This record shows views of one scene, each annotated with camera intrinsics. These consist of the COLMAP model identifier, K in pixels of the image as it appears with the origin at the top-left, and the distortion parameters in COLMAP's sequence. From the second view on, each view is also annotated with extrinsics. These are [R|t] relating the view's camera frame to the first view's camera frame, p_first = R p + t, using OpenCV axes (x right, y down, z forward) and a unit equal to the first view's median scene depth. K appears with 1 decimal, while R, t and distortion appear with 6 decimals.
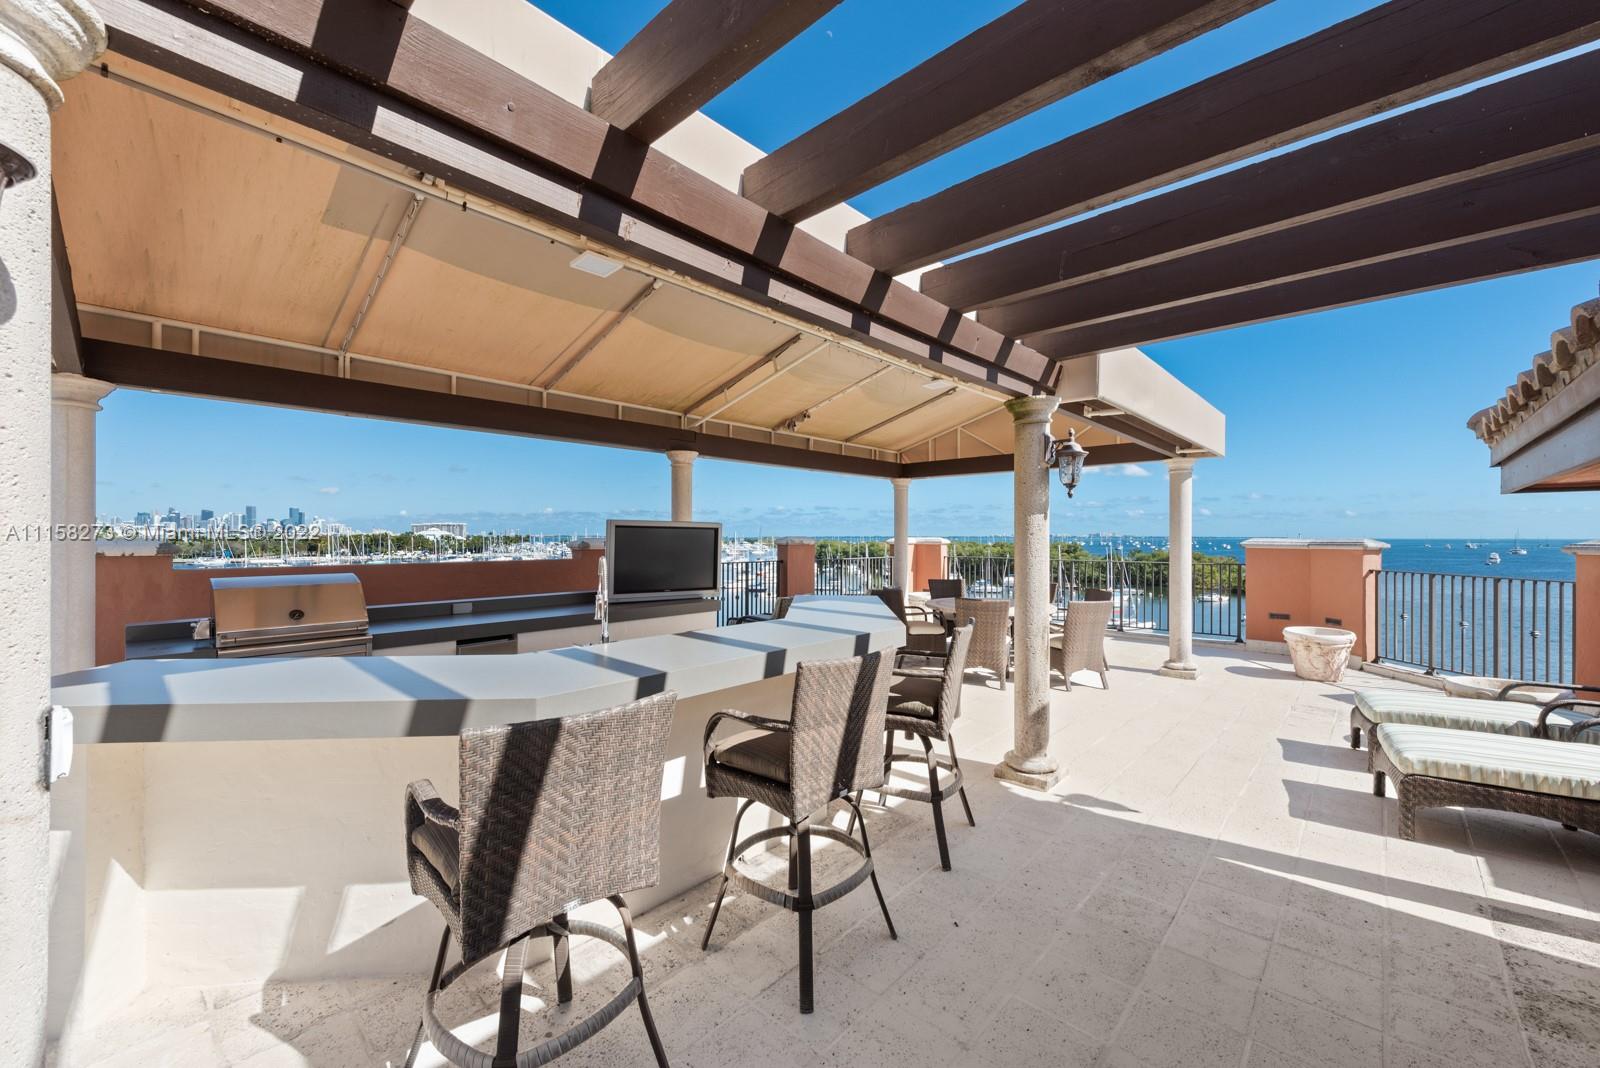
lens RADIAL K [[627.7, 0, 791.4], [0, 627.7, 539.5], [0, 0, 1]] dist [0.010117, -0.001267]
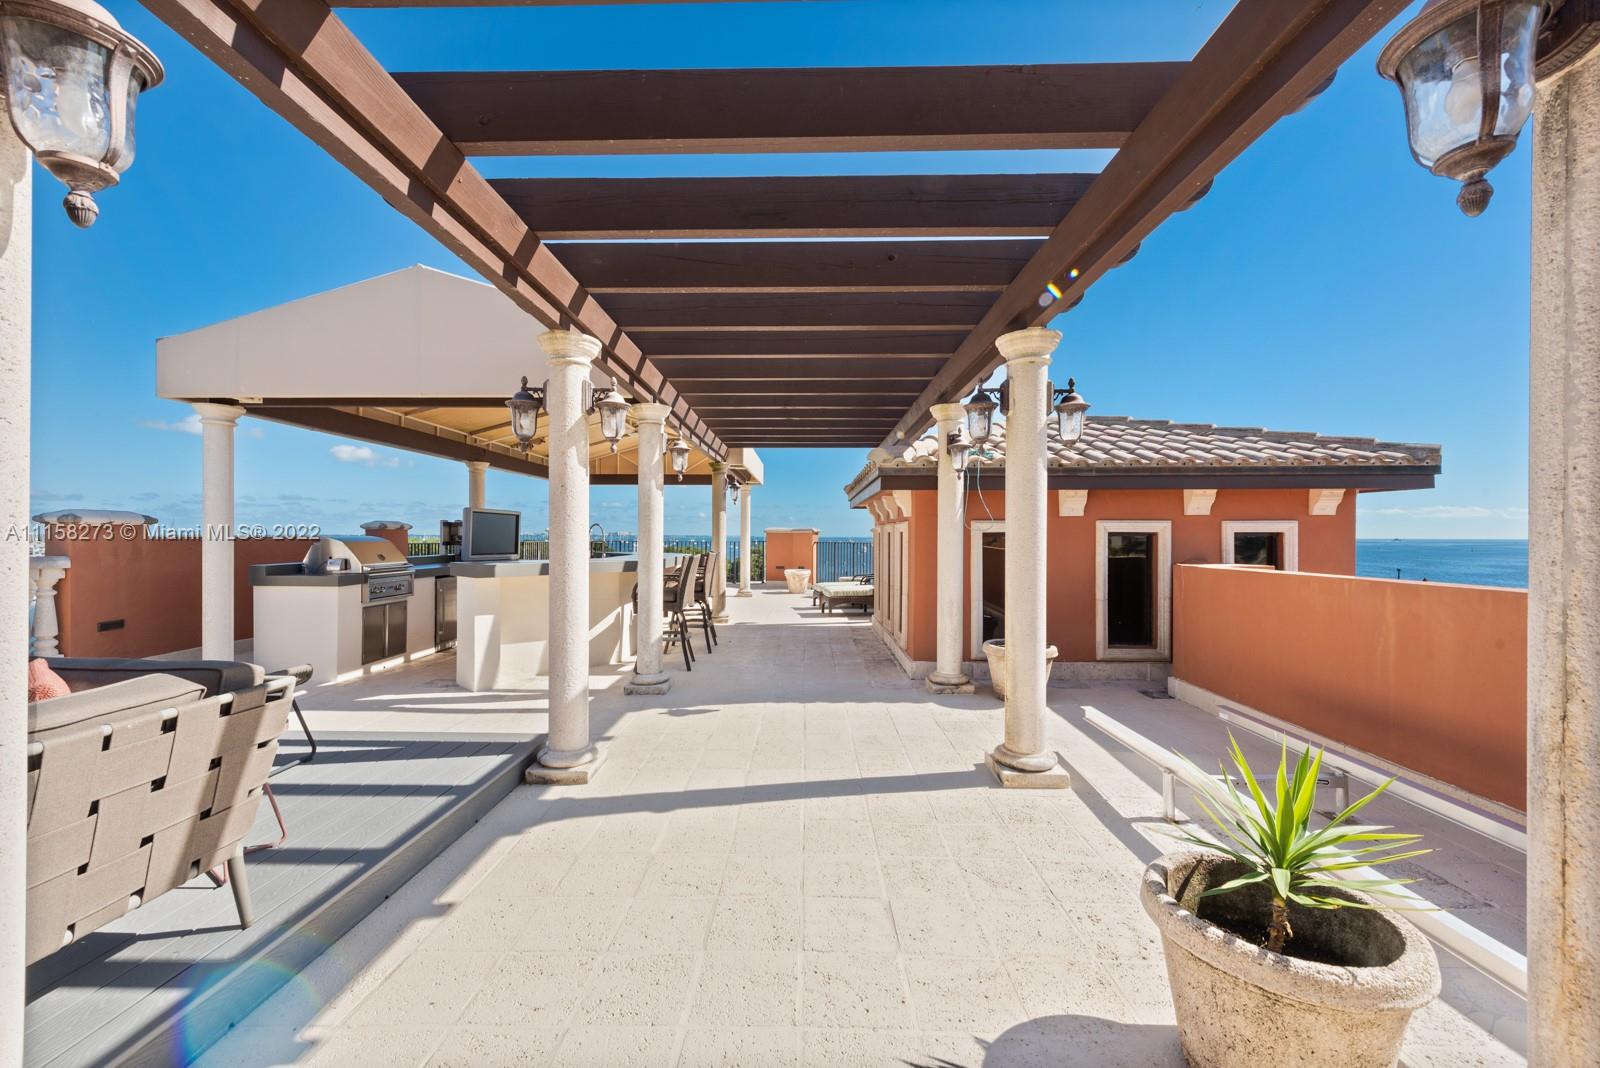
lens RADIAL K [[627.7, 0, 801.0], [0, 627.7, 535.5], [0, 0, 1]] dist [0.010117, -0.001267]
pose [[0.735440, -0.000020, 0.677590, -0.662030], [0.002758, 0.999992, -0.002964, 0.039830], [-0.677585, 0.004048, 0.735434, -0.631338]]
